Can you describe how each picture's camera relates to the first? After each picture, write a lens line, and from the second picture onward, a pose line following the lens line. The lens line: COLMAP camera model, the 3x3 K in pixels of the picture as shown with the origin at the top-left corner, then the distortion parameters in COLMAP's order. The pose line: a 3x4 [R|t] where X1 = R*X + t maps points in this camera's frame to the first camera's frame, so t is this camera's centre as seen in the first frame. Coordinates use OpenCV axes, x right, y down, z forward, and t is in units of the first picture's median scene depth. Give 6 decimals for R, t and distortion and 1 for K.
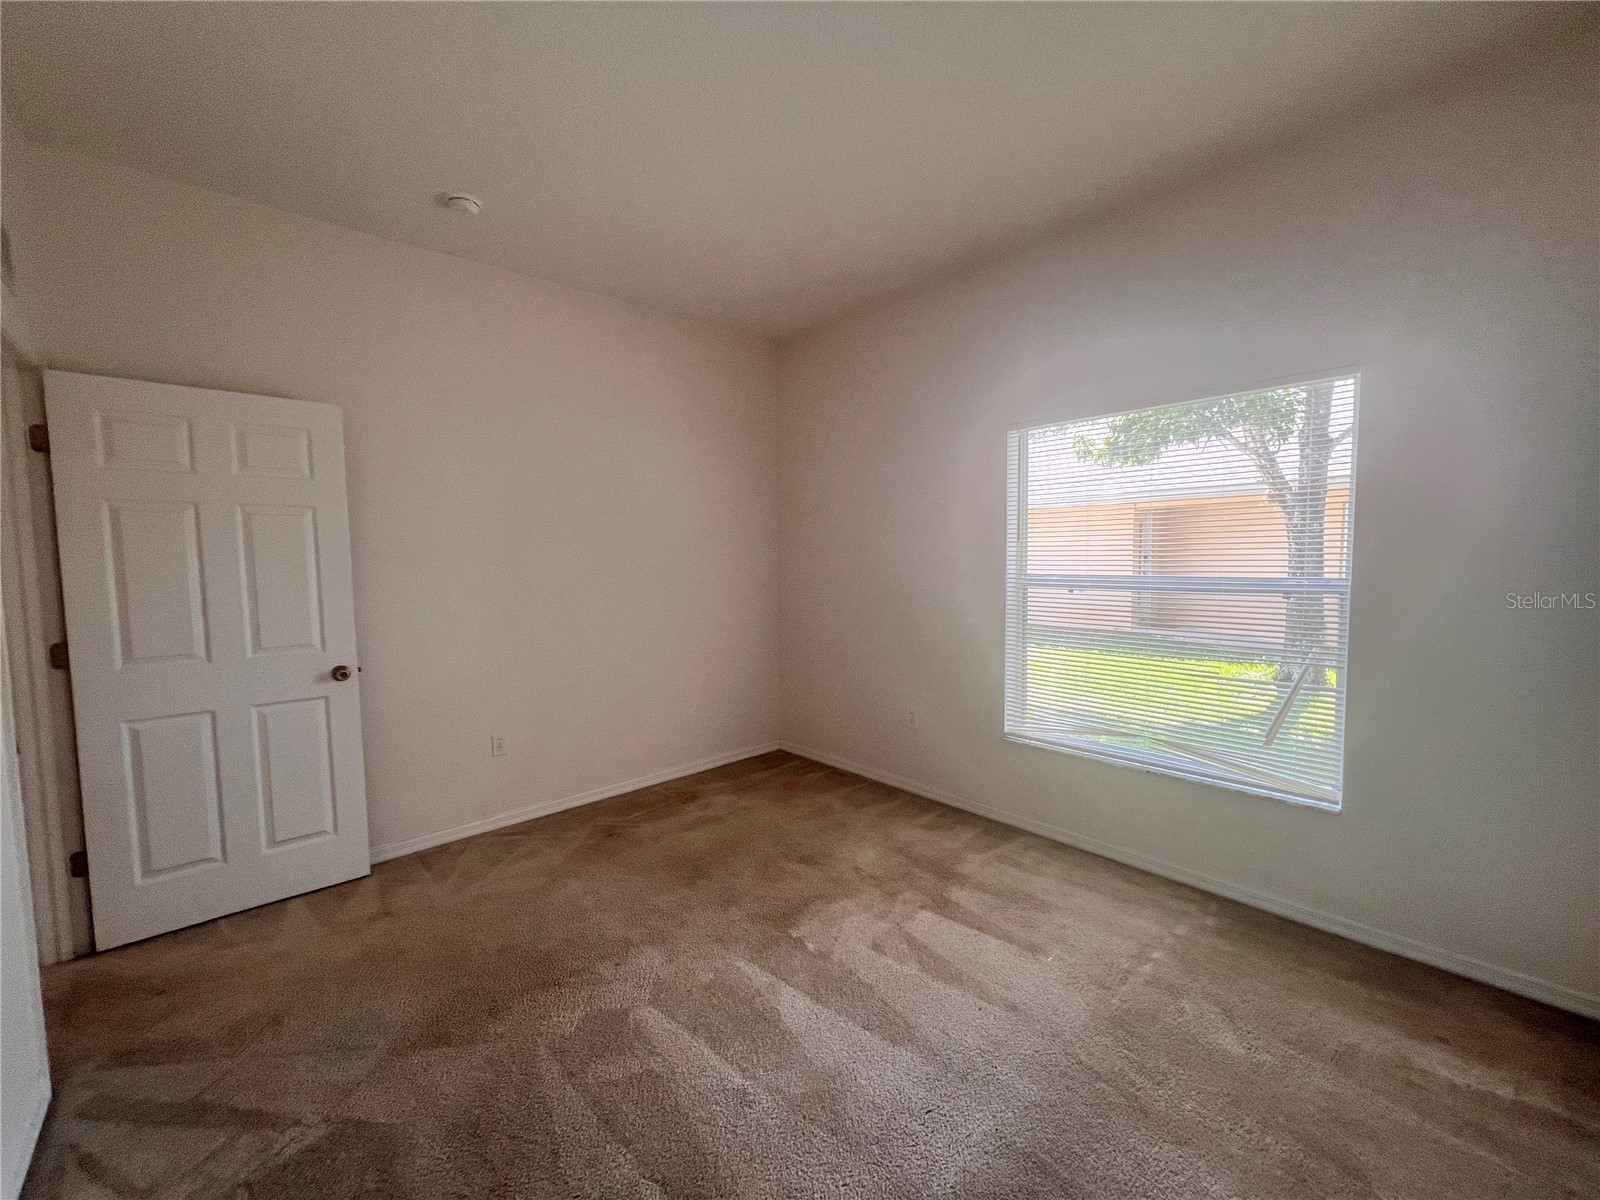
lens RADIAL K [[638.5, 0, 804.3], [0, 638.5, 599.3], [0, 0, 1]] dist [0.001156, 0.000330]
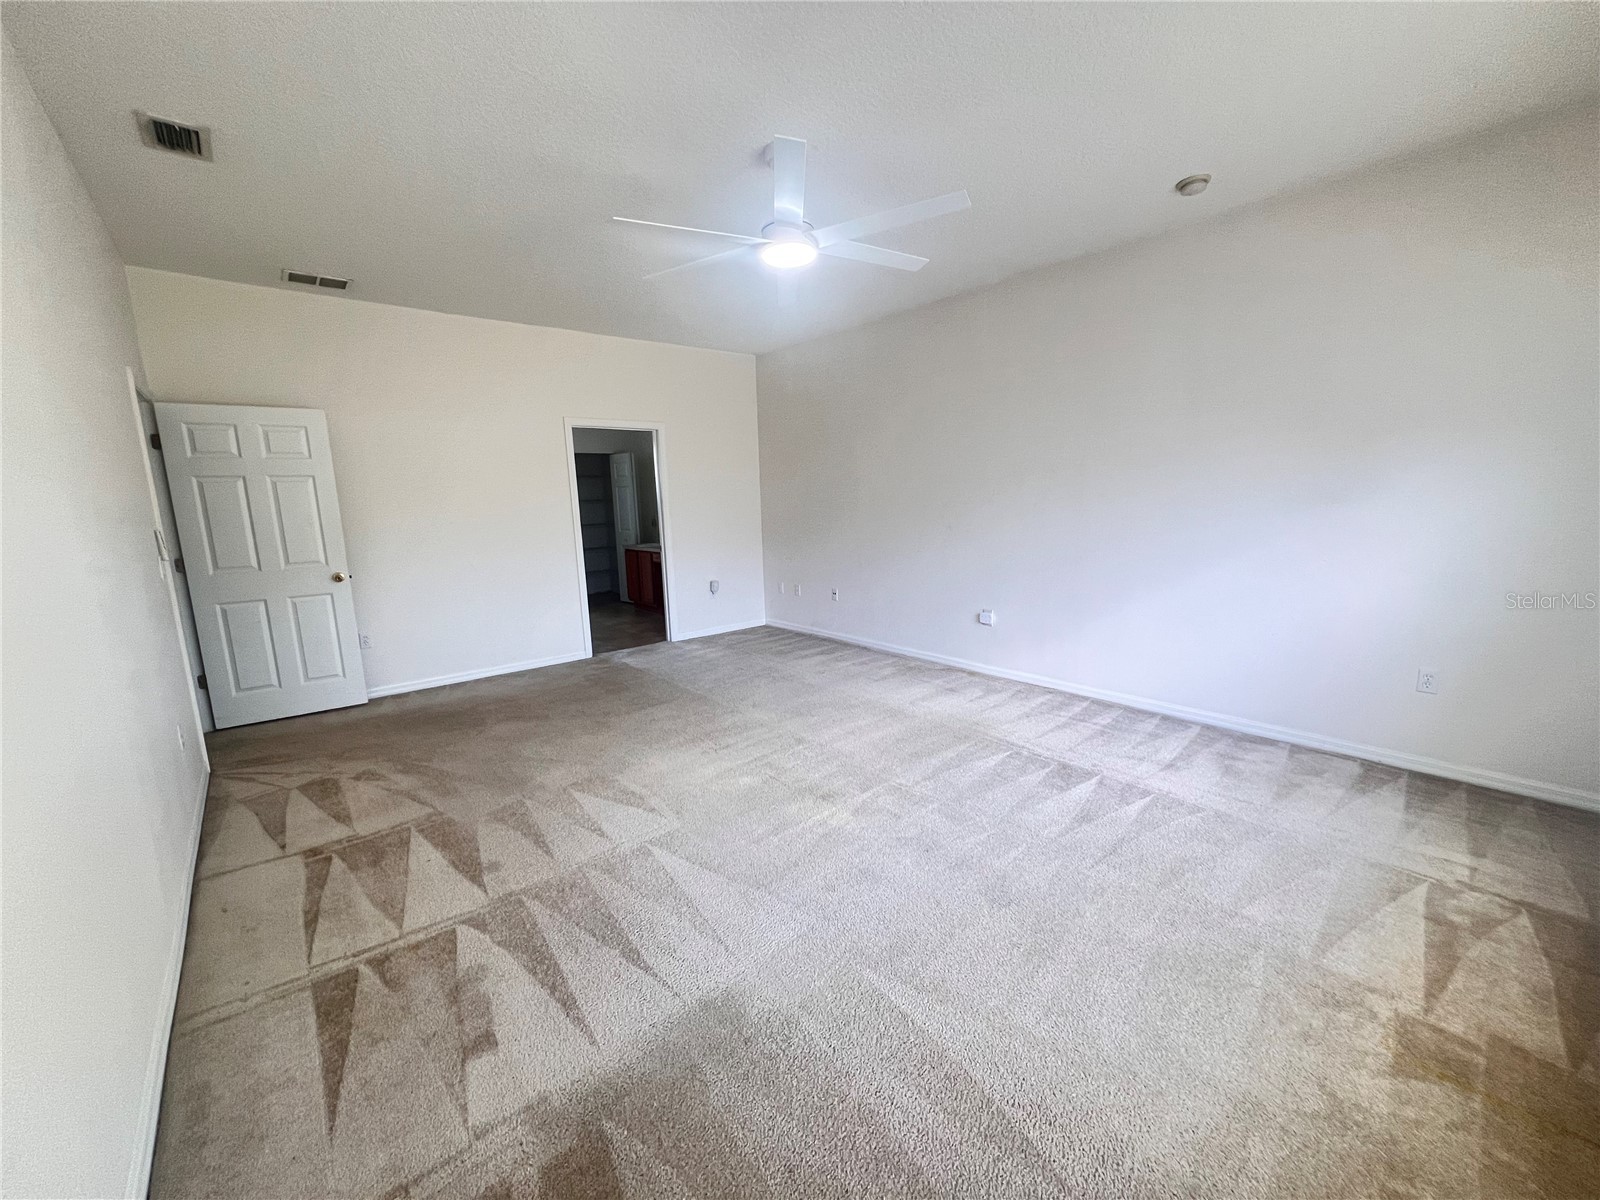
lens RADIAL K [[638.5, 0, 797.5], [0, 638.5, 604.8], [0, 0, 1]] dist [0.001156, 0.000330]
pose [[0.999379, -0.009966, -0.033796, 0.537159], [0.013316, 0.994861, 0.100375, 0.036727], [0.032622, -0.100763, 0.994376, -0.634040]]
